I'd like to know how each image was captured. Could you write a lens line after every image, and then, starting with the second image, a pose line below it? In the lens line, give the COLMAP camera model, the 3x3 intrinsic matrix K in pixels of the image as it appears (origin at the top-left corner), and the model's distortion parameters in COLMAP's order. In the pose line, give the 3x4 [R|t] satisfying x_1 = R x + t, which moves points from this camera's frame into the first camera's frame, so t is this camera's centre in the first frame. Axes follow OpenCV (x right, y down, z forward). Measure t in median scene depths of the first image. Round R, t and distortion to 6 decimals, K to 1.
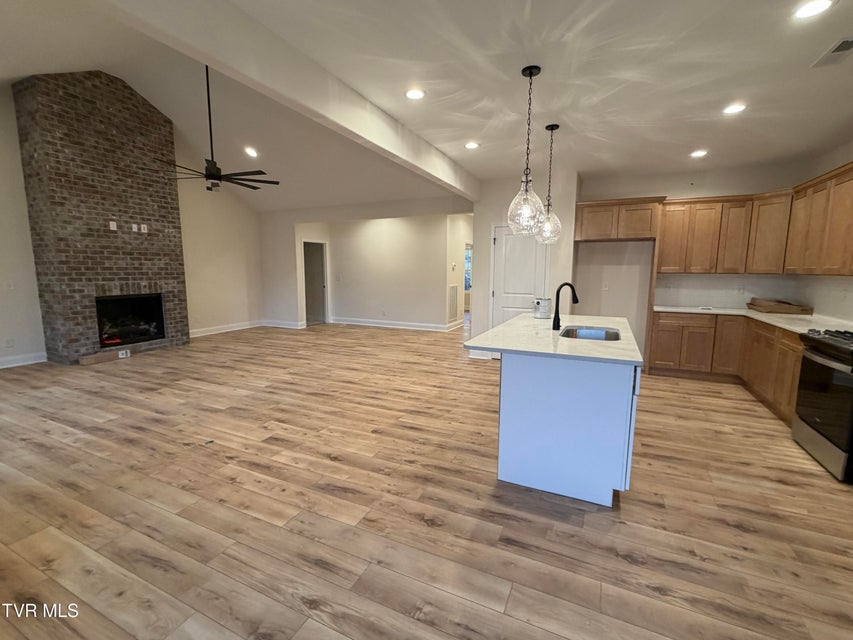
lens RADIAL K [[381.5, 0, 425.2], [0, 381.5, 320.7], [0, 0, 1]] dist [0.001224, 0.000248]
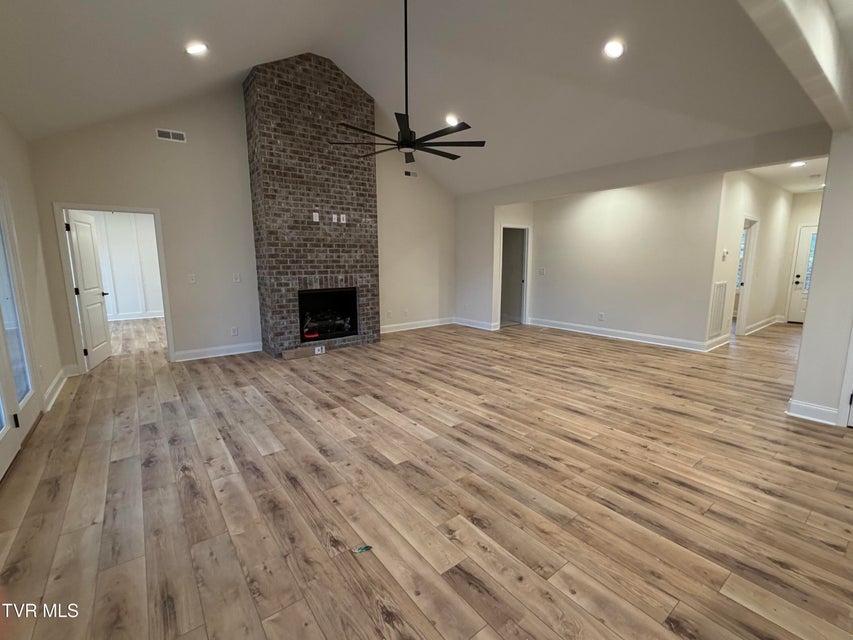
lens RADIAL K [[381.5, 0, 426.3], [0, 381.5, 317.6], [0, 0, 1]] dist [0.001224, 0.000248]
pose [[0.890477, 0.059711, -0.451094, -0.156622], [-0.051992, 0.998212, 0.029498, -0.050003], [0.452049, -0.002814, 0.891989, 0.348099]]
